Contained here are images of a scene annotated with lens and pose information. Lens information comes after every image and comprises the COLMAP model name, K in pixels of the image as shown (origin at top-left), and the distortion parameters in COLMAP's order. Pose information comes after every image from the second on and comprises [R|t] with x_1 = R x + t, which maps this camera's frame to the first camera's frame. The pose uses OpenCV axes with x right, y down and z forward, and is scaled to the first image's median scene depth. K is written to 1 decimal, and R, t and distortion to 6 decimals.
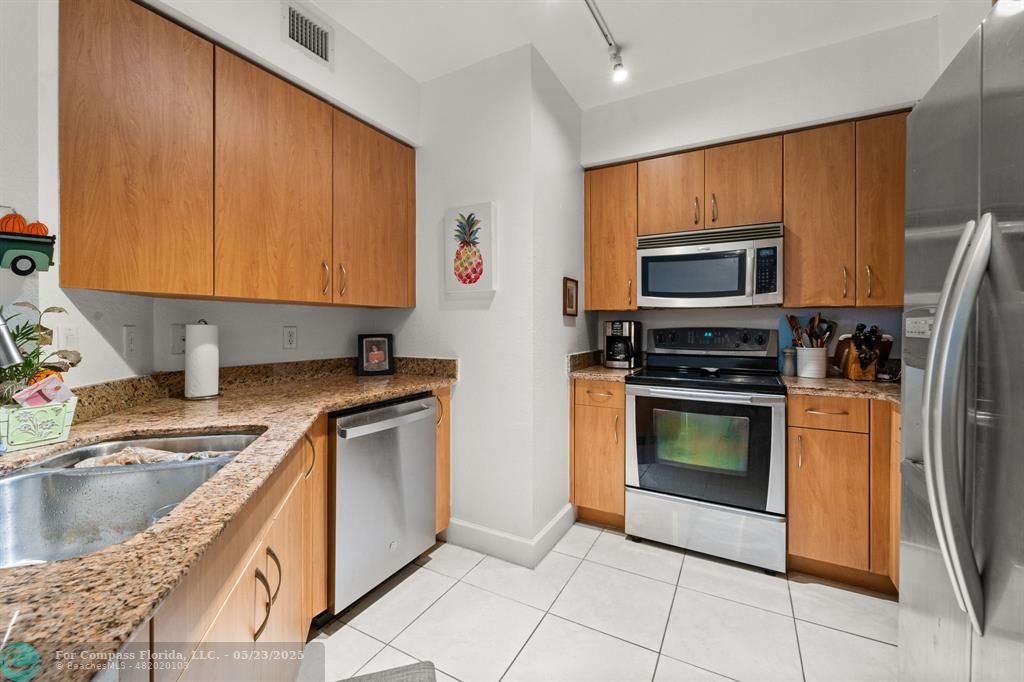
lens RADIAL K [[420.7, 0, 513.3], [0, 420.7, 332.1], [0, 0, 1]] dist [-0.000519, -0.000273]
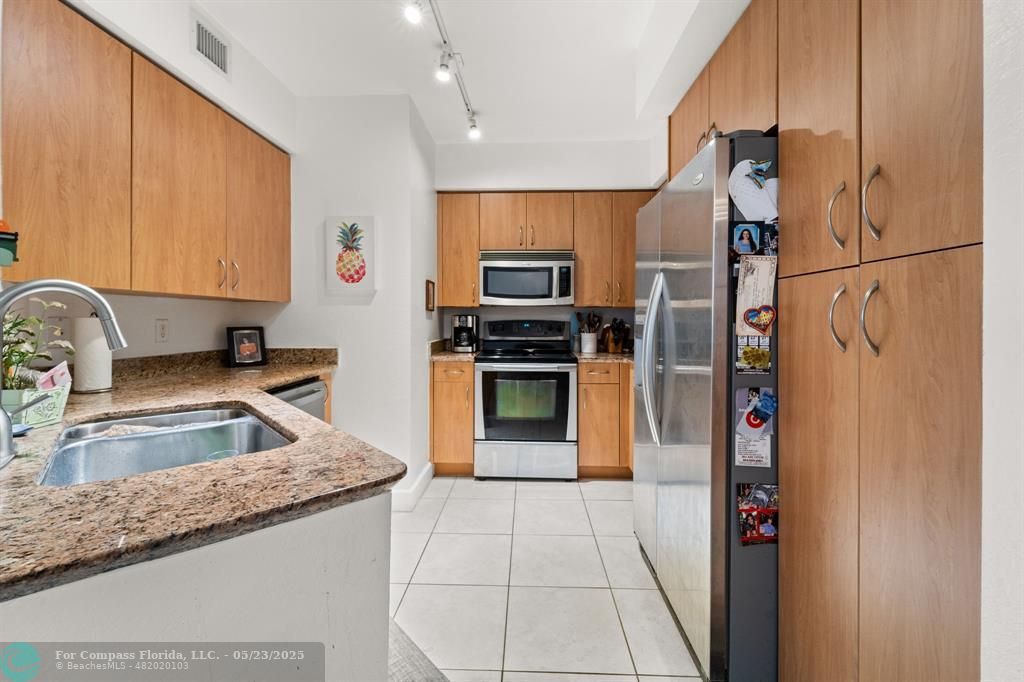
lens RADIAL K [[420.7, 0, 513.3], [0, 420.7, 332.1], [0, 0, 1]] dist [-0.000519, -0.000273]
pose [[0.893692, -0.013791, 0.448469, -0.233127], [0.006484, 0.999820, 0.017824, 0.004120], [-0.448634, -0.013021, 0.893621, -0.253879]]
